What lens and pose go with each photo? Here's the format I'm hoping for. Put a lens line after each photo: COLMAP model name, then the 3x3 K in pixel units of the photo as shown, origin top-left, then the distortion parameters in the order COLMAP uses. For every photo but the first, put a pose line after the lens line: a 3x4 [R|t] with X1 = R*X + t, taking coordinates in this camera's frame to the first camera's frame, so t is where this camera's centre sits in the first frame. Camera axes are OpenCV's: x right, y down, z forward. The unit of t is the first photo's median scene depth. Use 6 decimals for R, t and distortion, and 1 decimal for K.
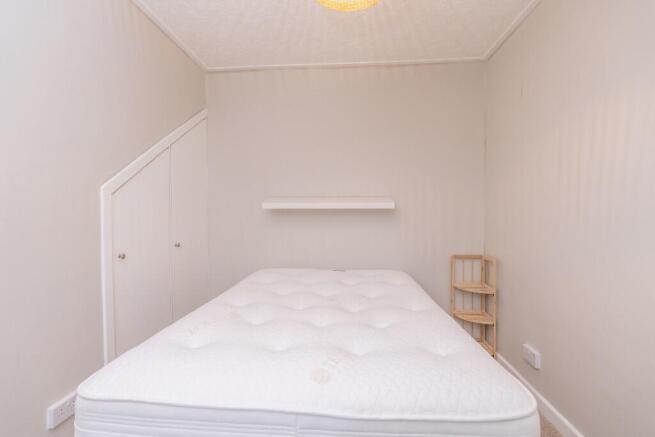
lens RADIAL K [[298.9, 0, 327.5], [0, 298.9, 218.5], [0, 0, 1]] dist [-0.000653, -0.000058]
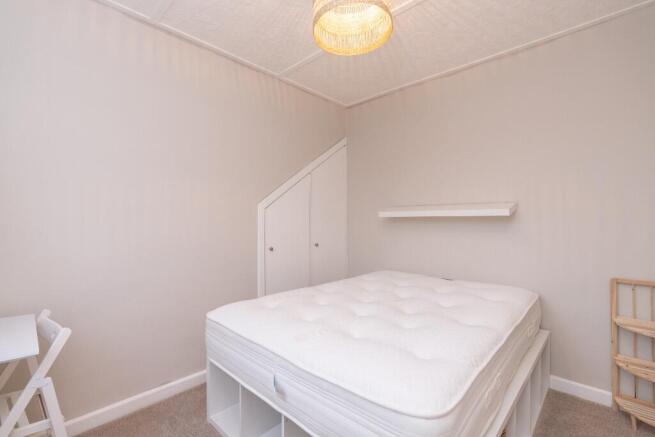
lens RADIAL K [[294.7, 0, 327.5], [0, 294.7, 218.5], [0, 0, 1]] dist [0.000329, 0.000175]
pose [[0.784556, -0.004431, -0.620042, 0.320921], [-0.010619, 0.999732, -0.020580, -0.002307], [0.619967, 0.022731, 0.784299, -0.007291]]
